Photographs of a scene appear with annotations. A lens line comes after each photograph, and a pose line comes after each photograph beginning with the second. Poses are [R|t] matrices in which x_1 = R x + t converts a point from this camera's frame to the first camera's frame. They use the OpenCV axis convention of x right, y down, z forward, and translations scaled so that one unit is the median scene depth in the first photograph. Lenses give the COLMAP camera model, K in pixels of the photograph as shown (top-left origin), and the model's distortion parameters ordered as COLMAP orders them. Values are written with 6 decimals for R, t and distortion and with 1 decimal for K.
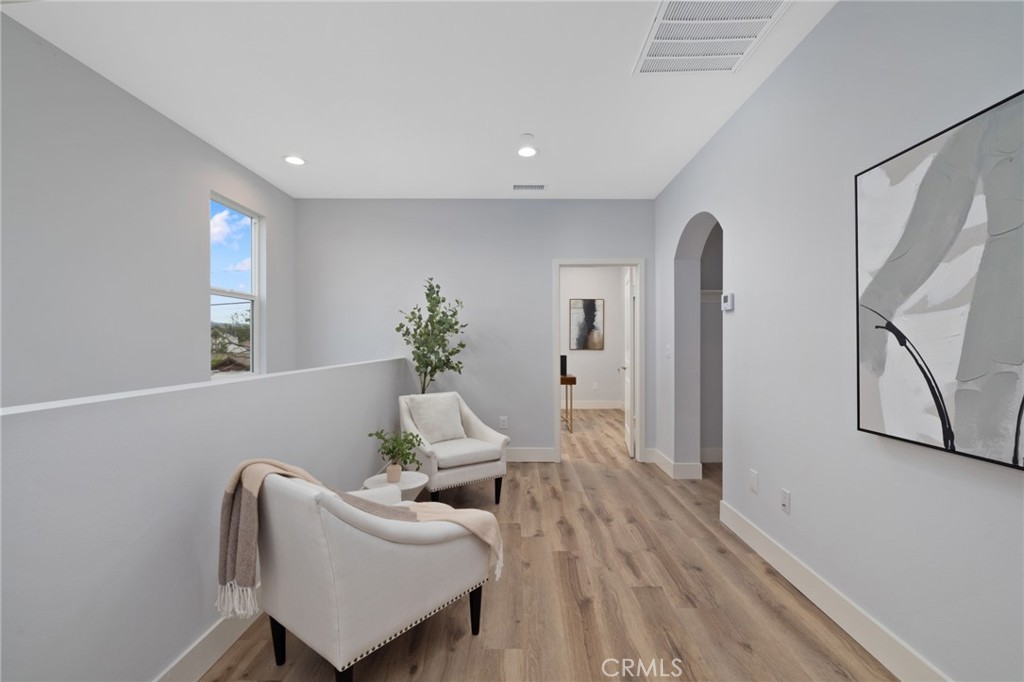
lens RADIAL K [[434.7, 0, 511.1], [0, 434.7, 341.1], [0, 0, 1]] dist [0.003502, 0.000027]
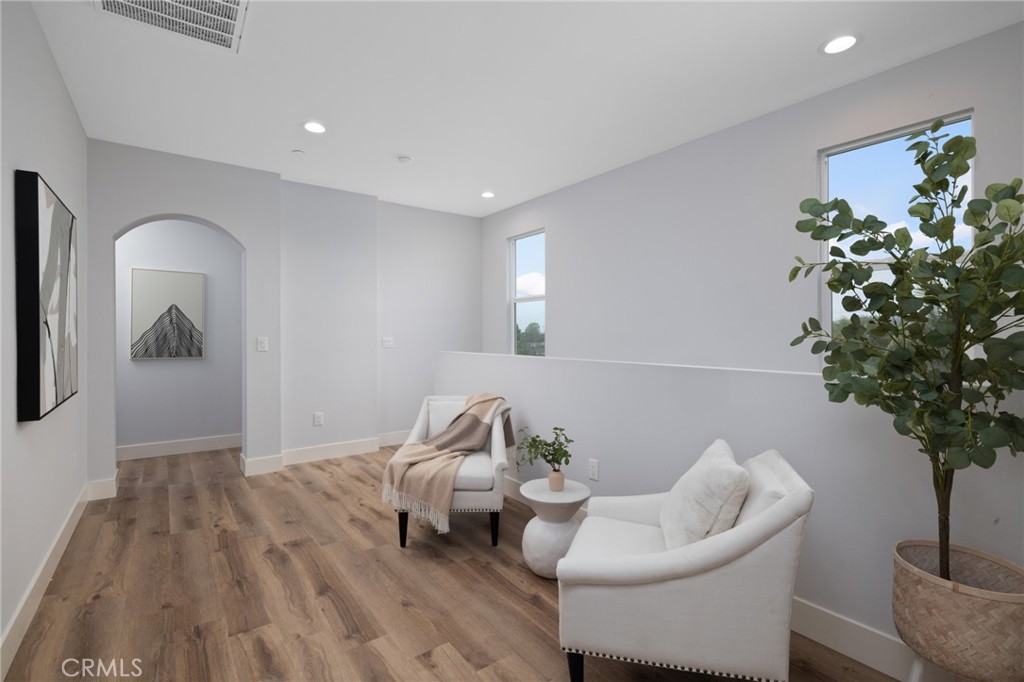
lens RADIAL K [[455.5, 0, 514.2], [0, 455.5, 337.1], [0, 0, 1]] dist [-0.000192, -0.000016]
pose [[-0.785527, 0.001935, -0.618825, 0.436821], [0.001244, 0.999998, 0.001547, 0.004844], [0.618826, 0.000446, -0.785528, 1.928189]]
